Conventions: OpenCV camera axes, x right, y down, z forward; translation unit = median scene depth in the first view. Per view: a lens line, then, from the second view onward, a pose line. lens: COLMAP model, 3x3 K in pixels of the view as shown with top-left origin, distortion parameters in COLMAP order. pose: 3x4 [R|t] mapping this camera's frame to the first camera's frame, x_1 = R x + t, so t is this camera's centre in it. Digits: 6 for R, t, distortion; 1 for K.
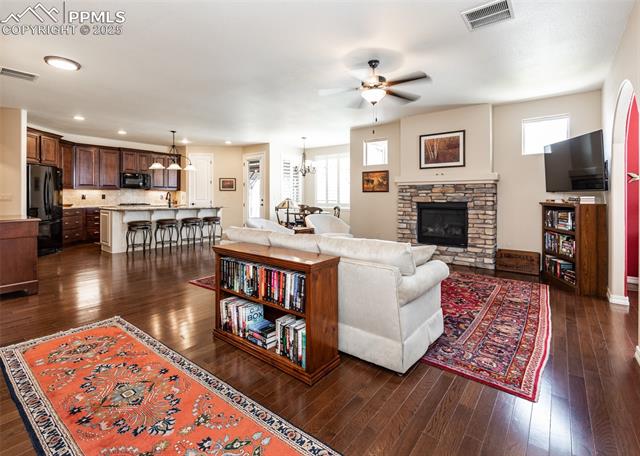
lens RADIAL K [[298.6, 0, 321.6], [0, 298.6, 188.8], [0, 0, 1]] dist [0.002794, 0.001494]
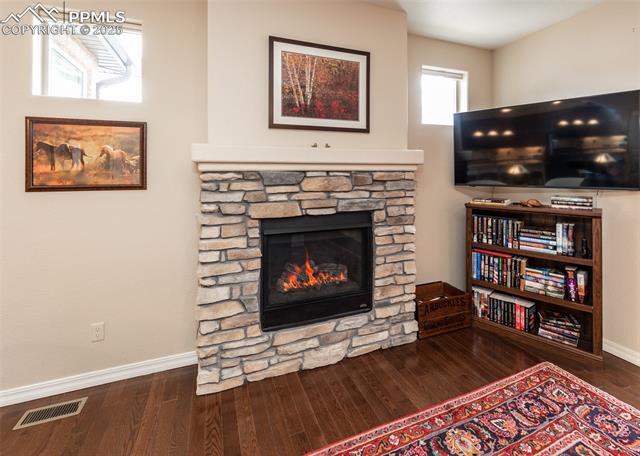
lens RADIAL K [[298.6, 0, 332.3], [0, 298.6, 168.2], [0, 0, 1]] dist [0.002794, 0.001494]
pose [[0.510108, 0.015468, 0.859971, 0.056695], [-0.014782, 0.999848, -0.009216, -0.014570], [-0.859983, -0.008011, 0.510259, 0.778118]]
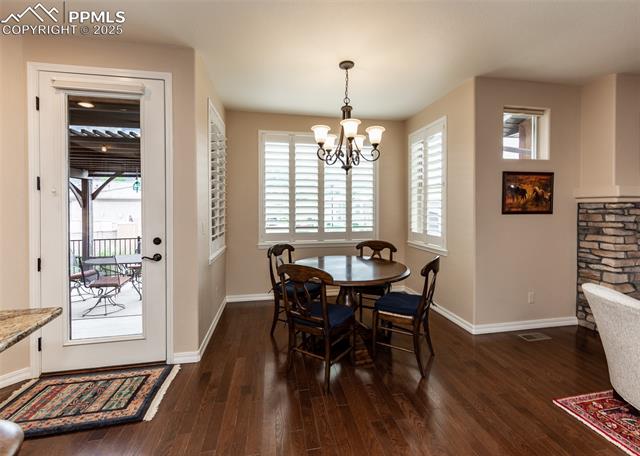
lens RADIAL K [[262.2, 0, 321.4], [0, 262.2, 210.4], [0, 0, 1]] dist [-0.003544, -0.000591]
pose [[0.665869, -0.013882, 0.745939, -0.456714], [-0.012103, 0.999494, 0.029405, -0.004535], [-0.745970, -0.028608, 0.665364, 1.173756]]
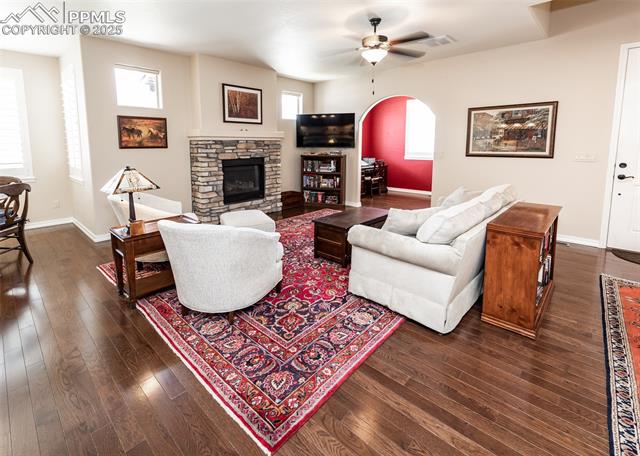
lens RADIAL K [[298.6, 0, 323.3], [0, 298.6, 174.2], [0, 0, 1]] dist [0.002794, 0.001494]
pose [[0.076392, -0.101952, 0.991852, -0.565821], [-0.019652, 0.994411, 0.103729, -0.011078], [-0.996884, -0.027416, 0.073961, 0.663298]]
